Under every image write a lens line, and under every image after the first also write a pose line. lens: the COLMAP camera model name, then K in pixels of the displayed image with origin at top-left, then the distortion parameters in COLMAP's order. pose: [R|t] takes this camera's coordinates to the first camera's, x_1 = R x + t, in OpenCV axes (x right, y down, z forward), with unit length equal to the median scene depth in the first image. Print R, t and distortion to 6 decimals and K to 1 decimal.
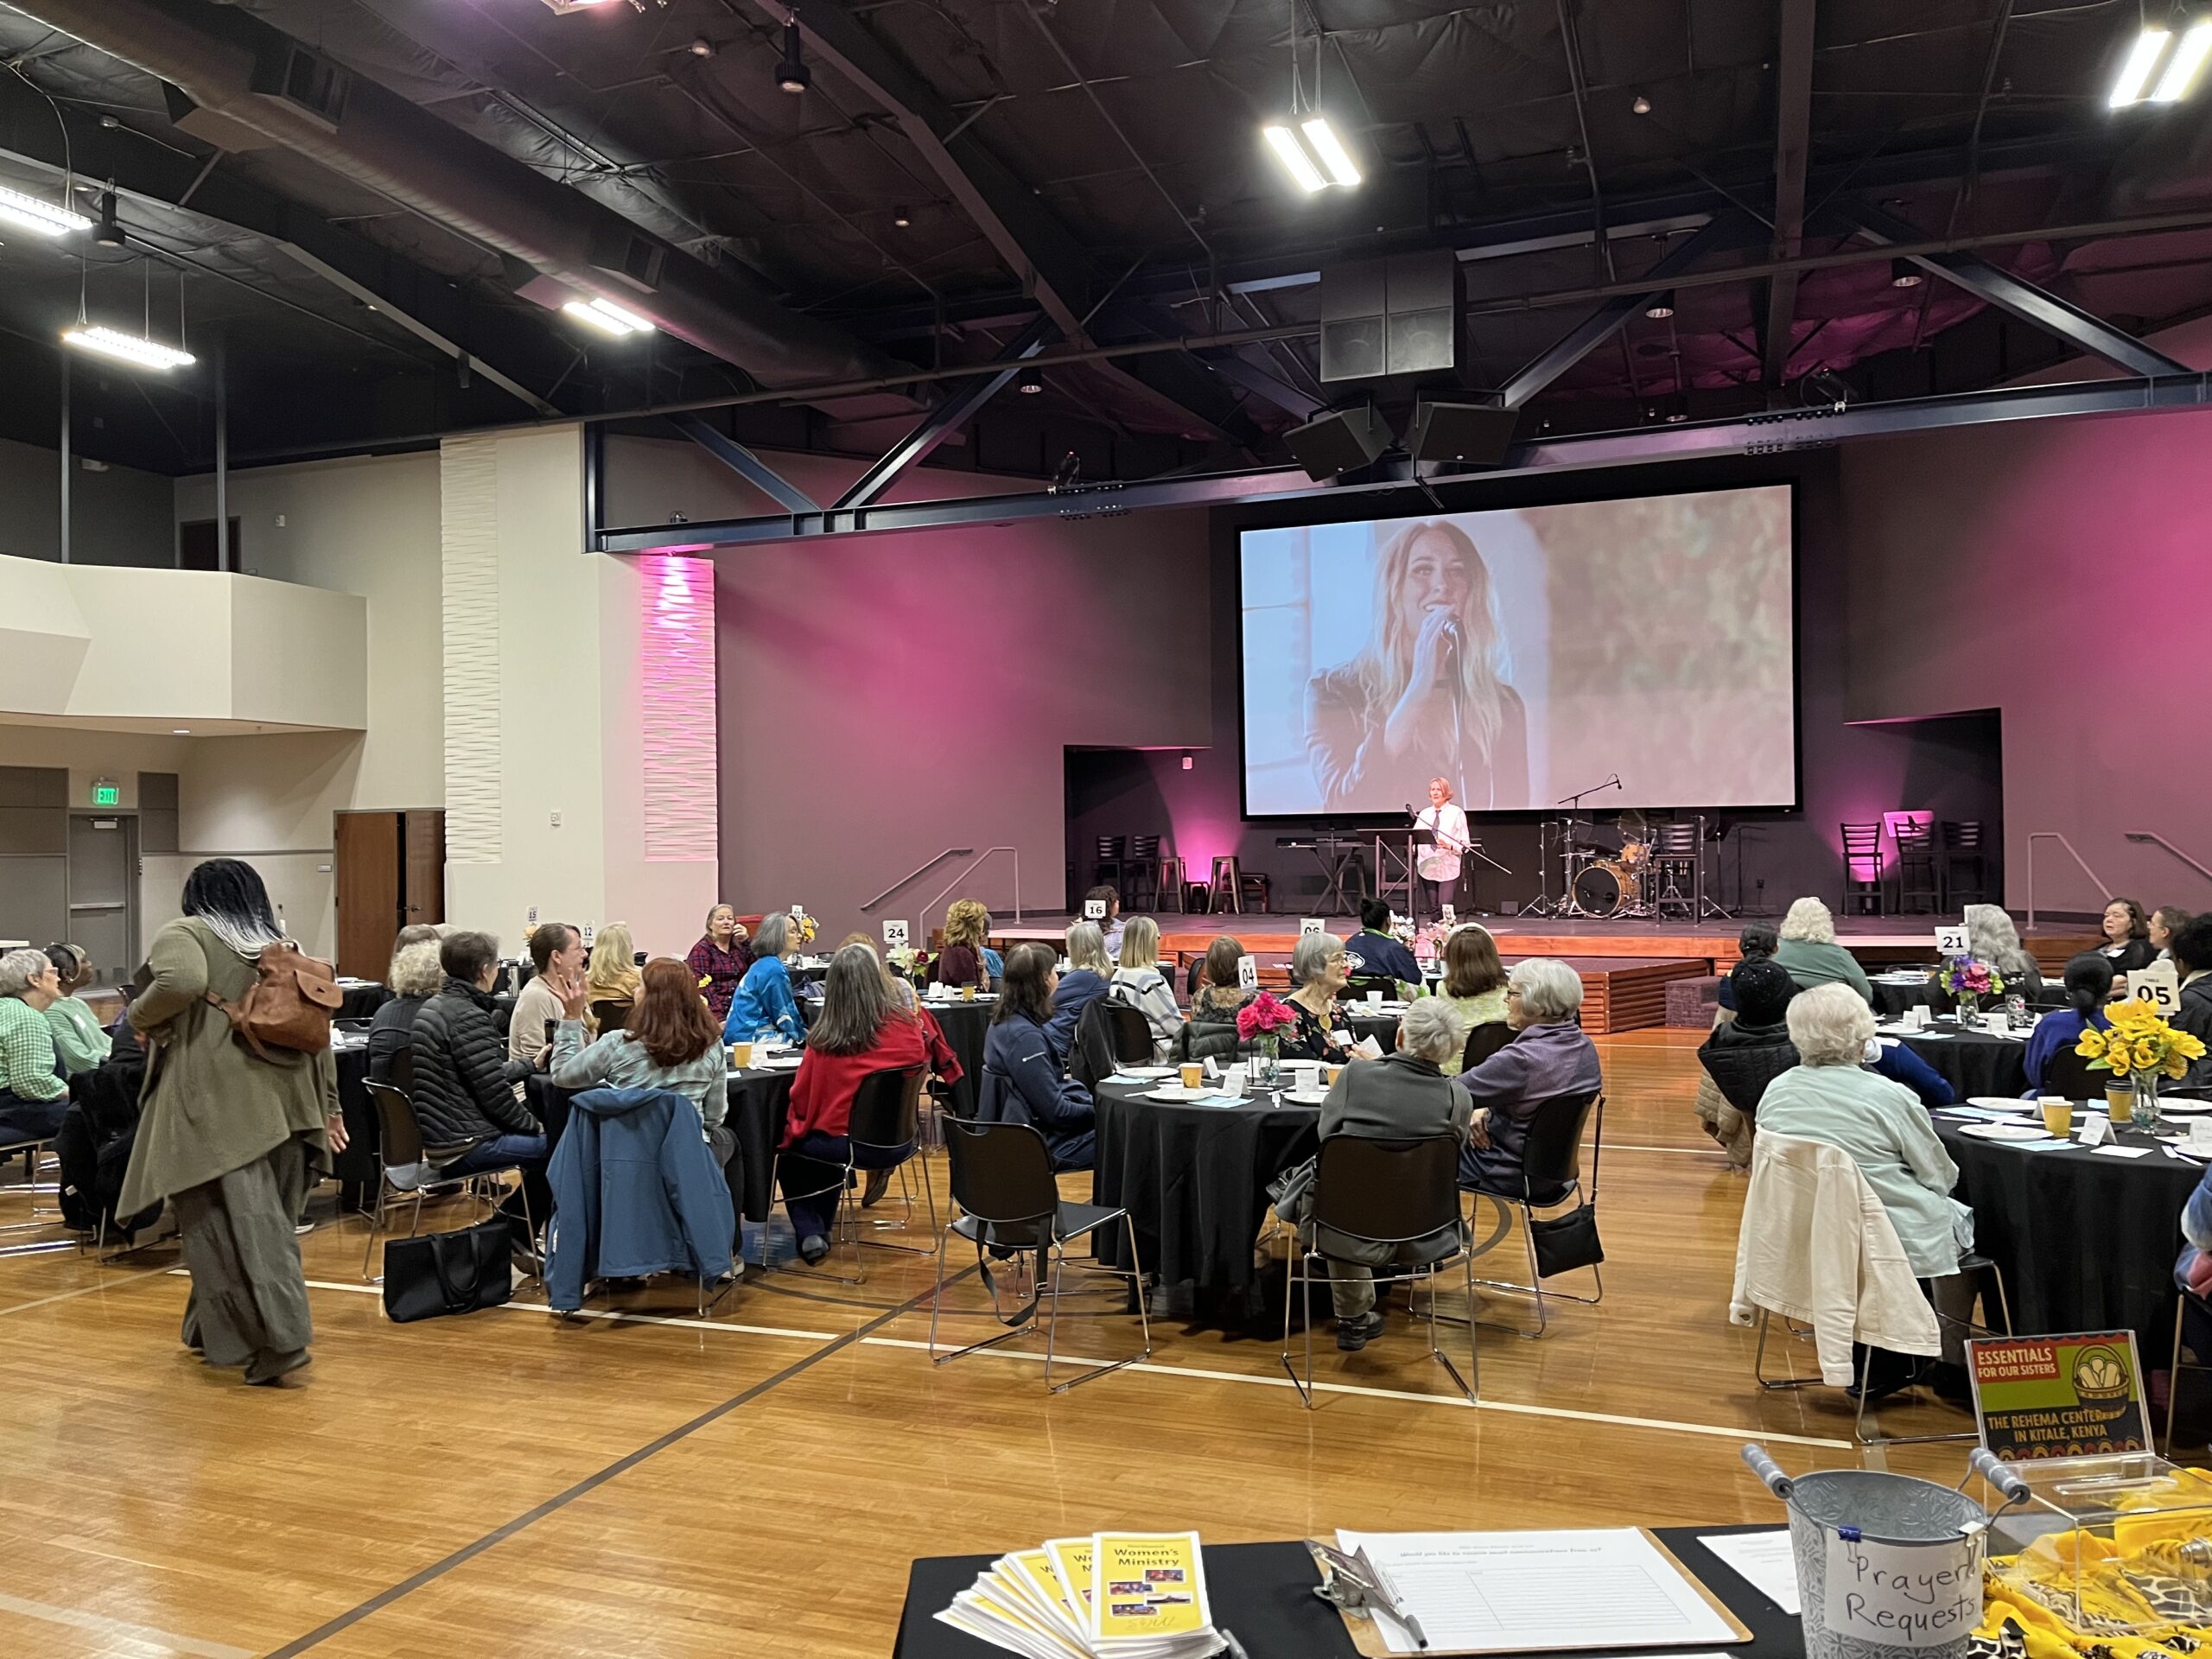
lens RADIAL K [[1739.1, 0, 1012.7], [0, 1739.1, 792.3], [0, 0, 1]] dist [0.048258, -0.058432]
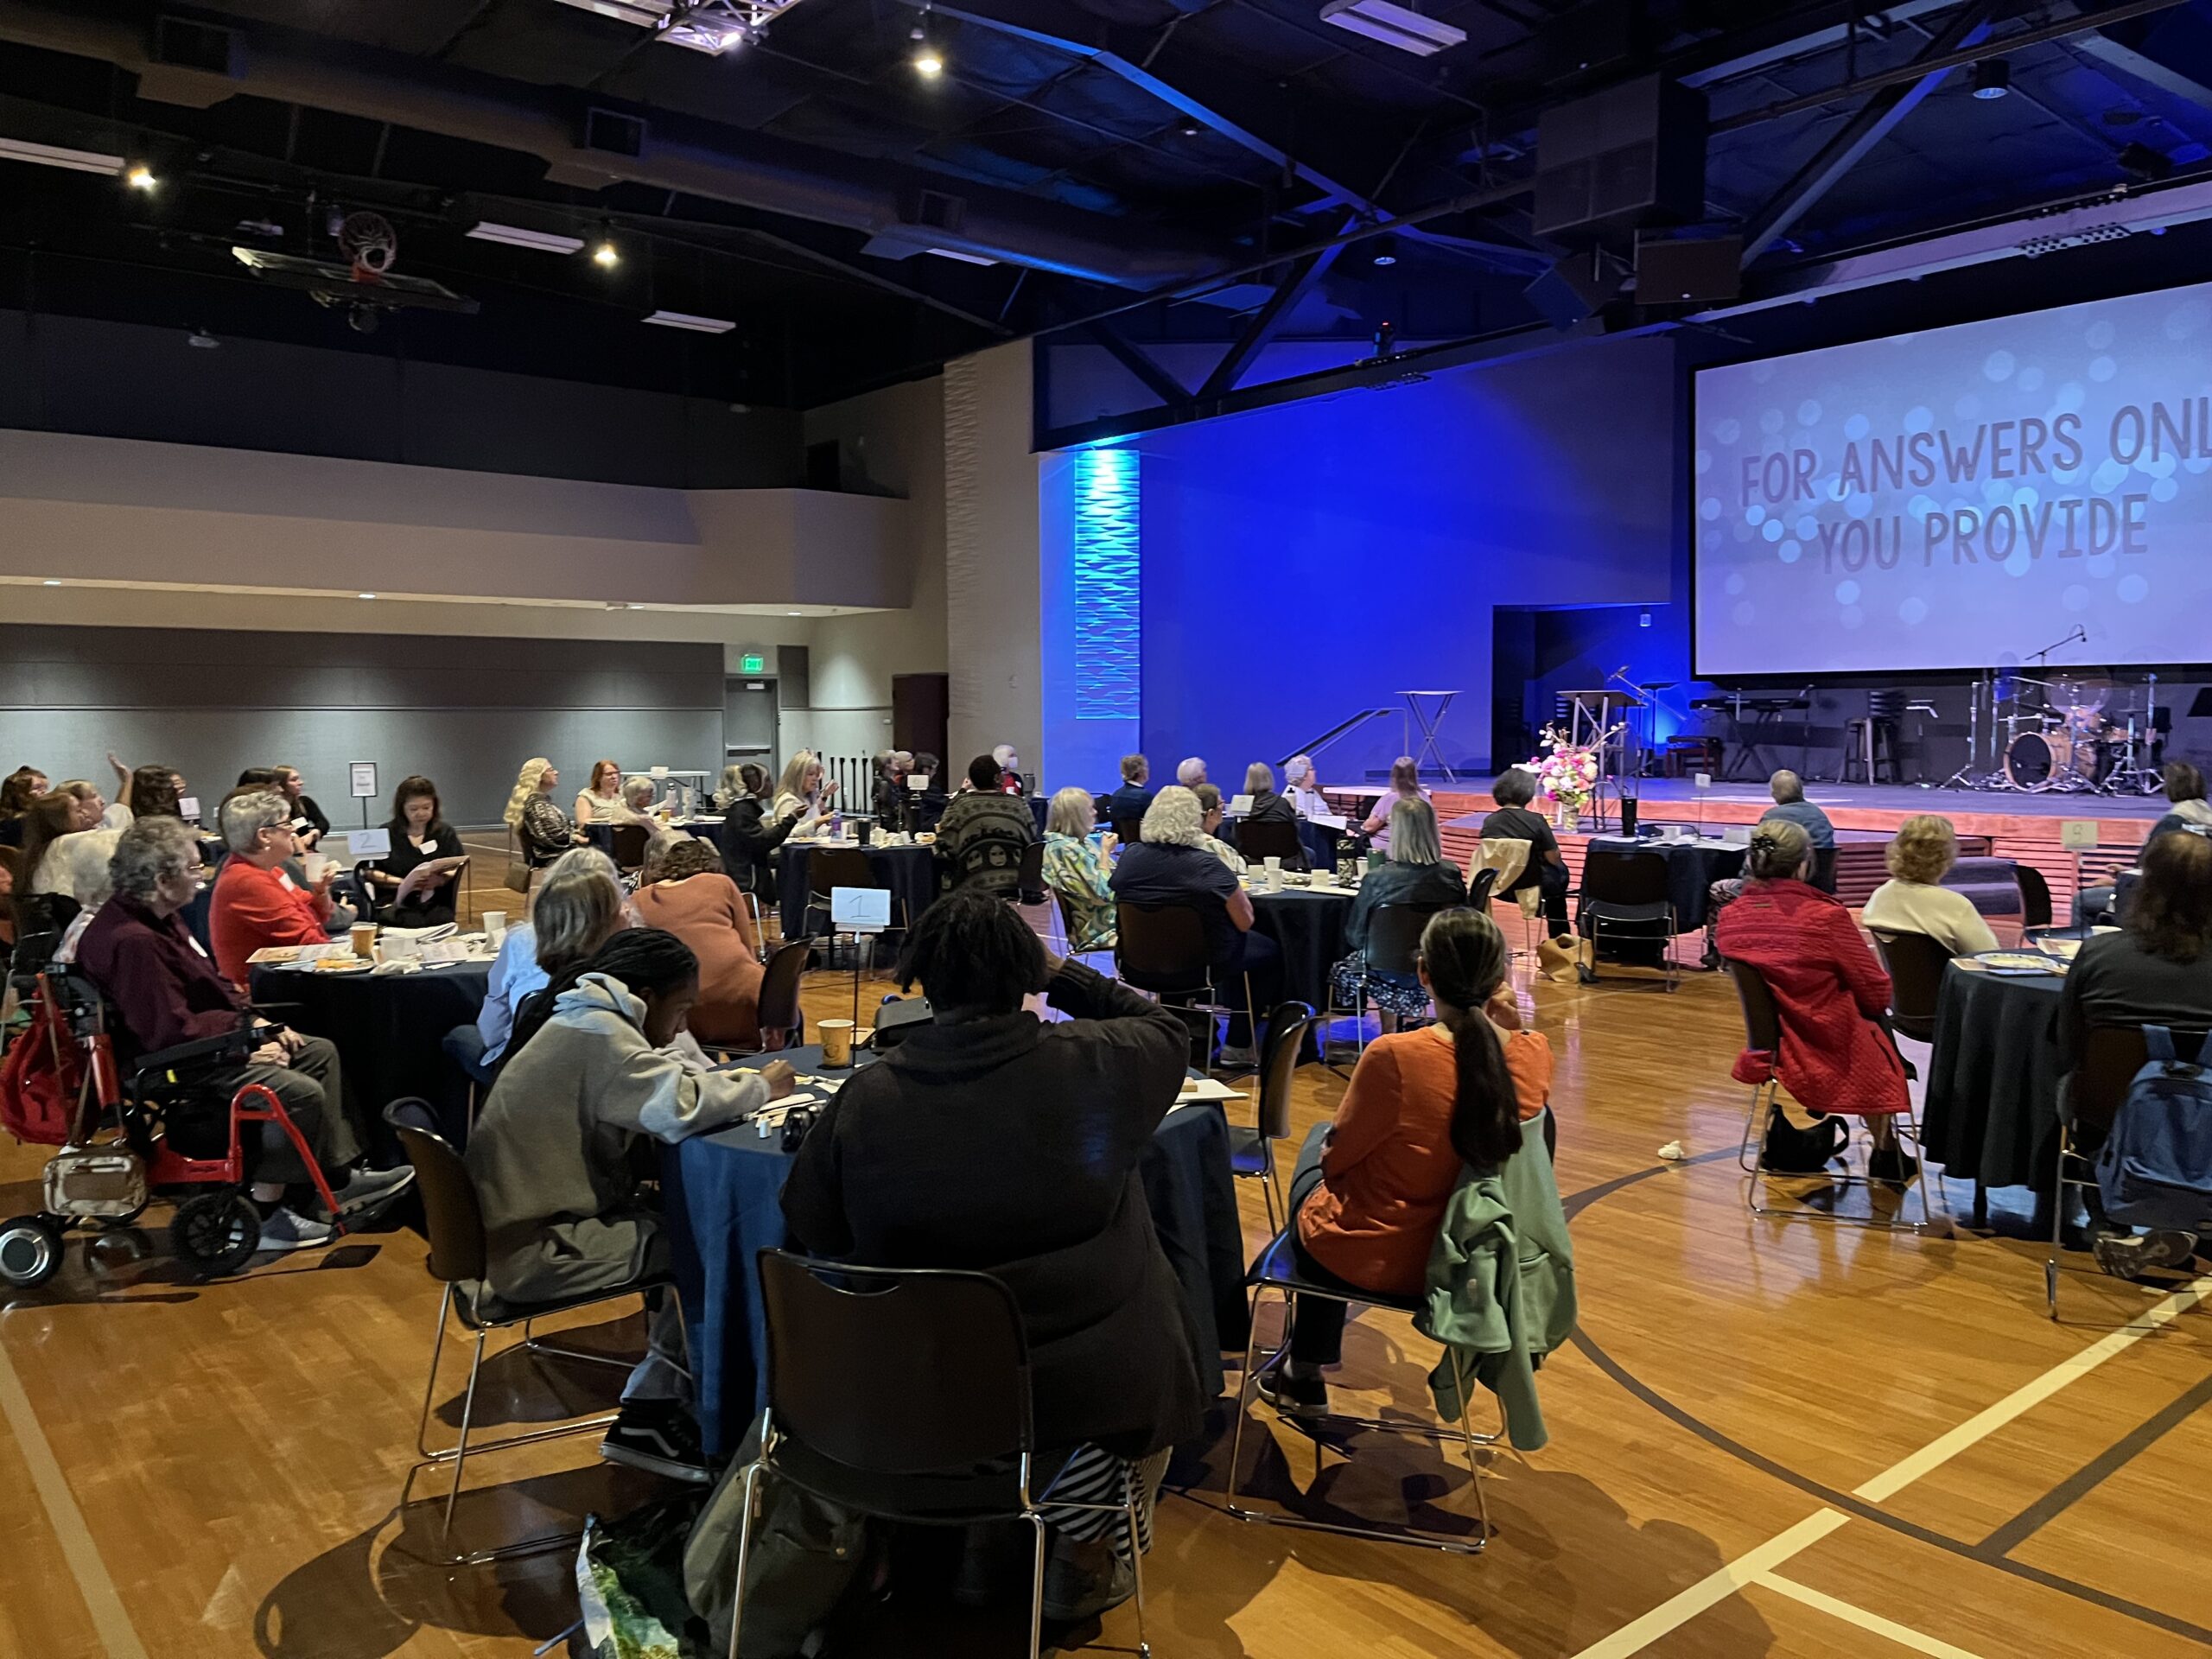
lens RADIAL K [[1739.1, 0, 1045.7], [0, 1739.1, 778.1], [0, 0, 1]] dist [0.048258, -0.058432]
pose [[0.860308, 0.025714, -0.509126, 0.384322], [0.012626, 0.997346, 0.071707, -0.004171], [0.509618, -0.068118, 0.857700, -0.004948]]
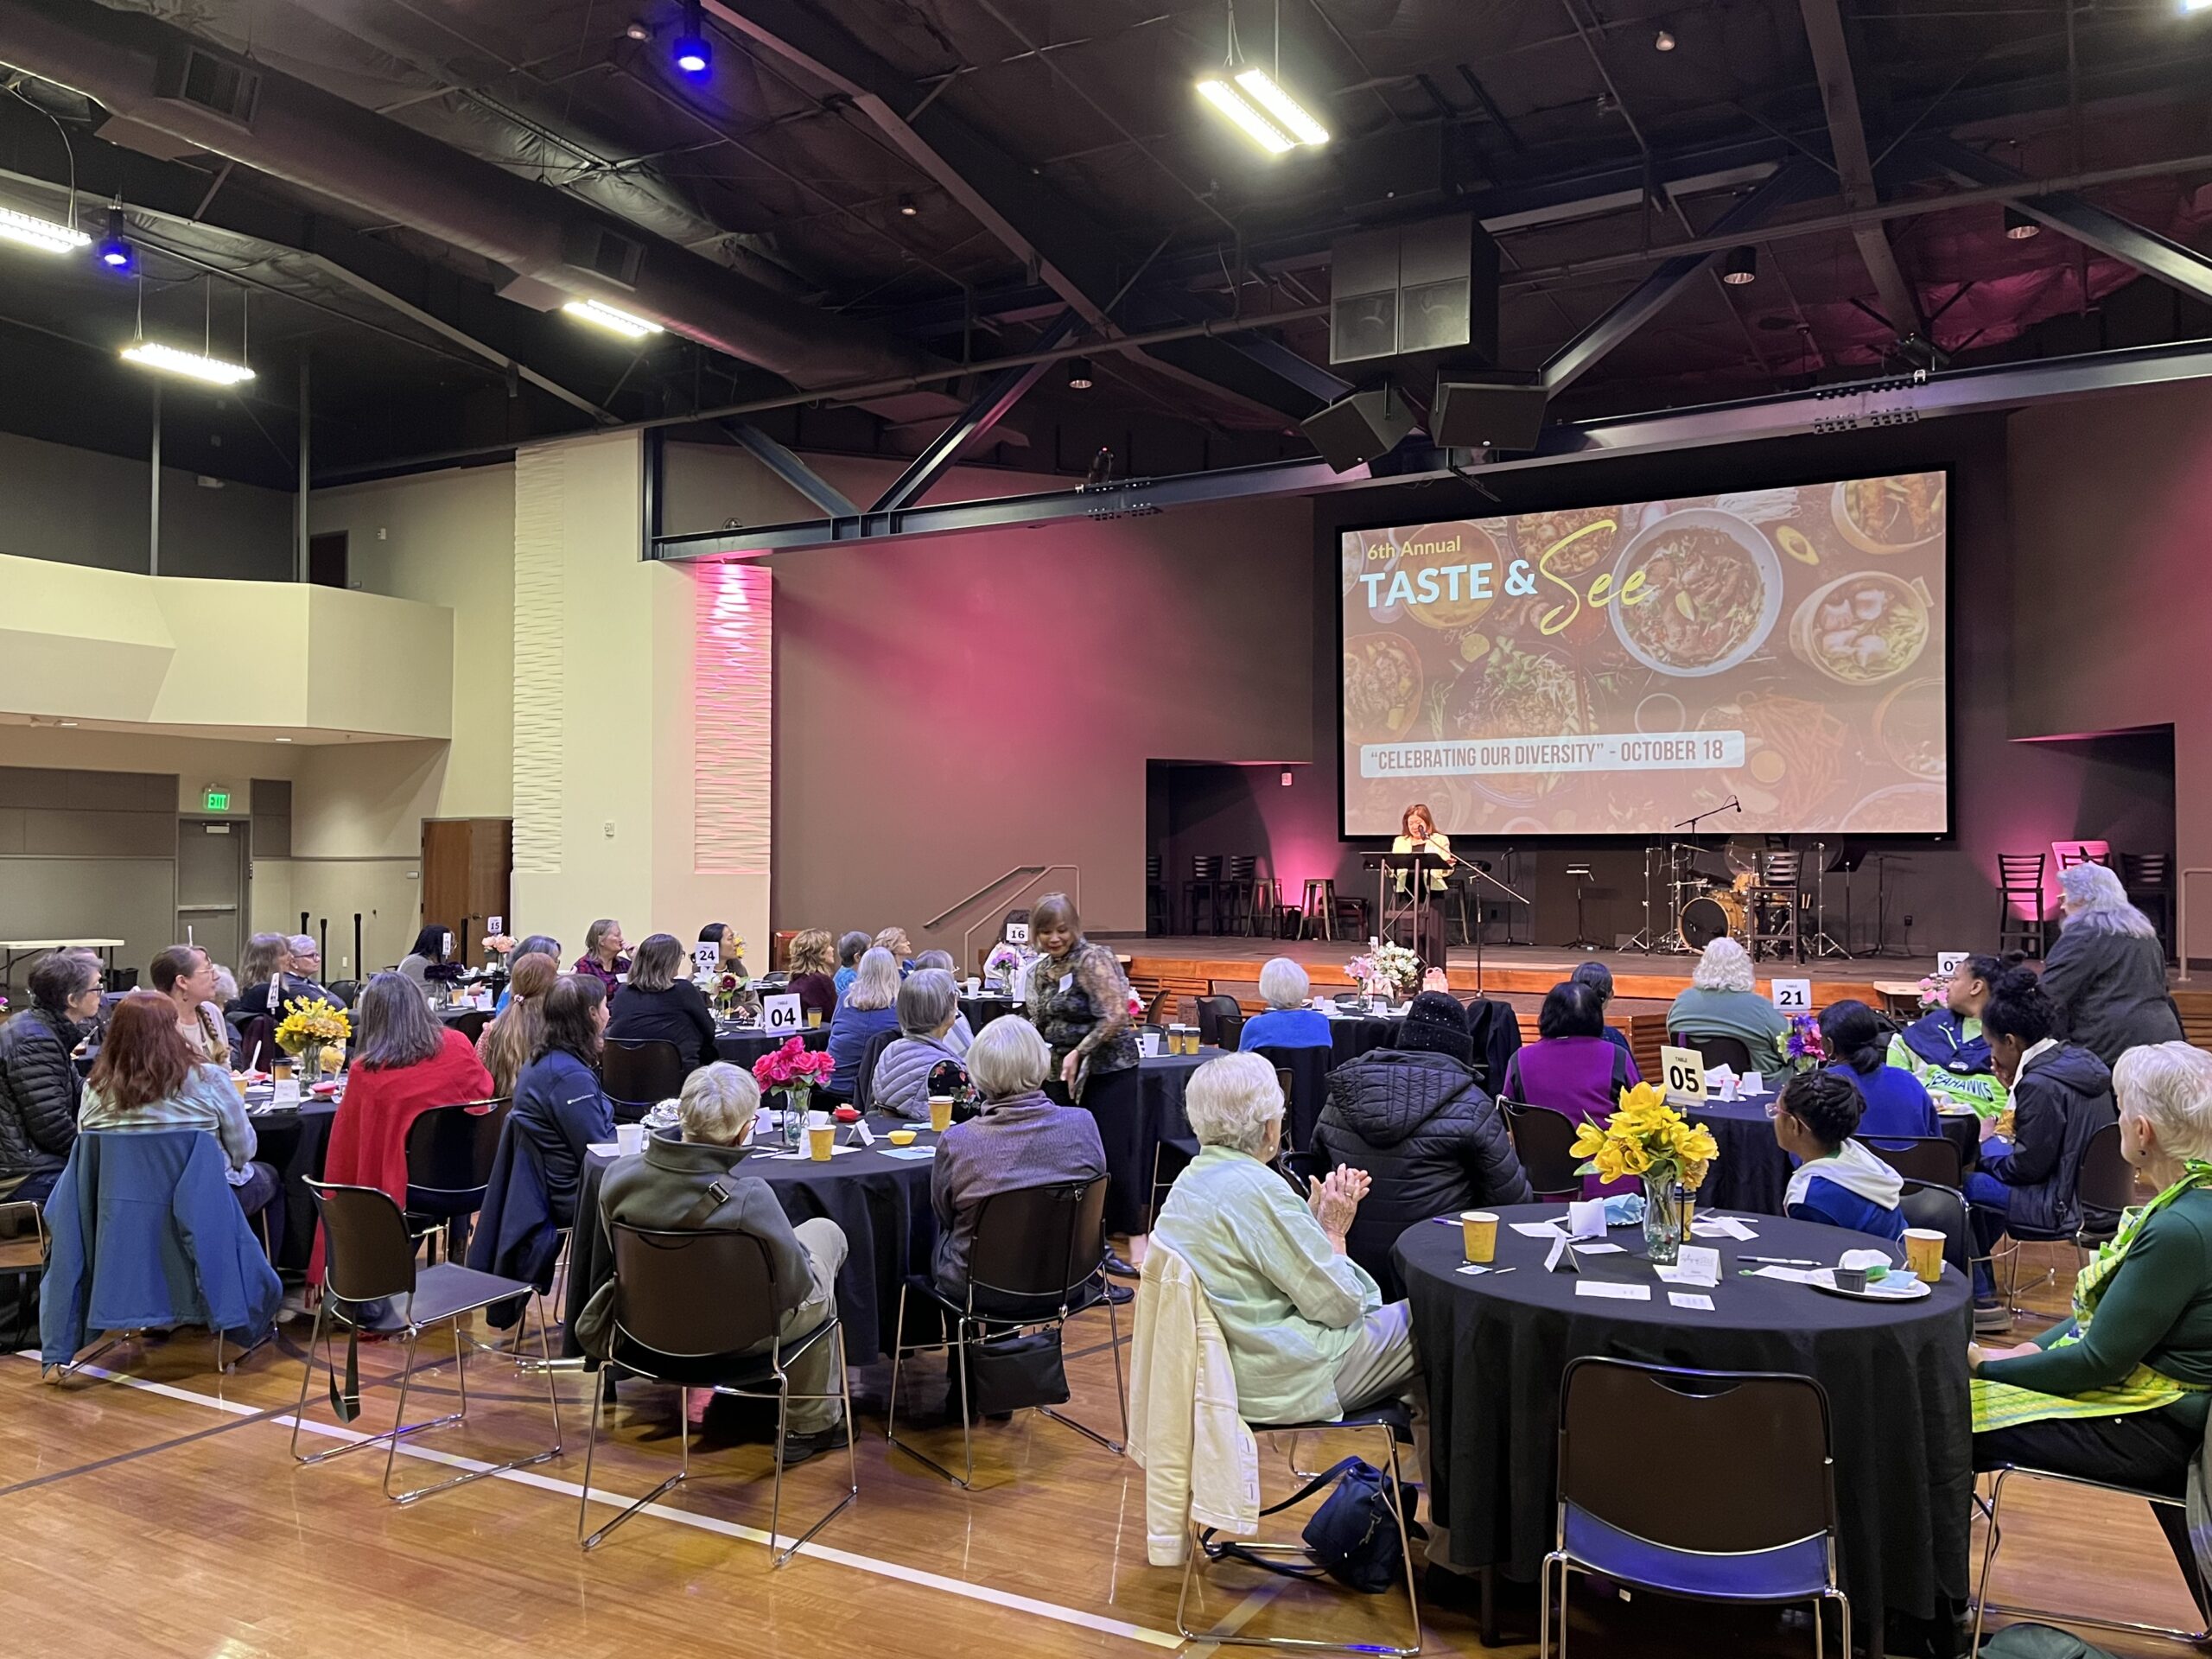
lens RADIAL K [[1739.1, 0, 1067.0], [0, 1739.1, 796.5], [0, 0, 1]] dist [0.048258, -0.058432]
pose [[0.988752, 0.010344, -0.149206, 0.153189], [-0.011403, 0.999916, -0.006241, -0.000183], [0.149129, 0.007872, 0.988786, 0.062242]]
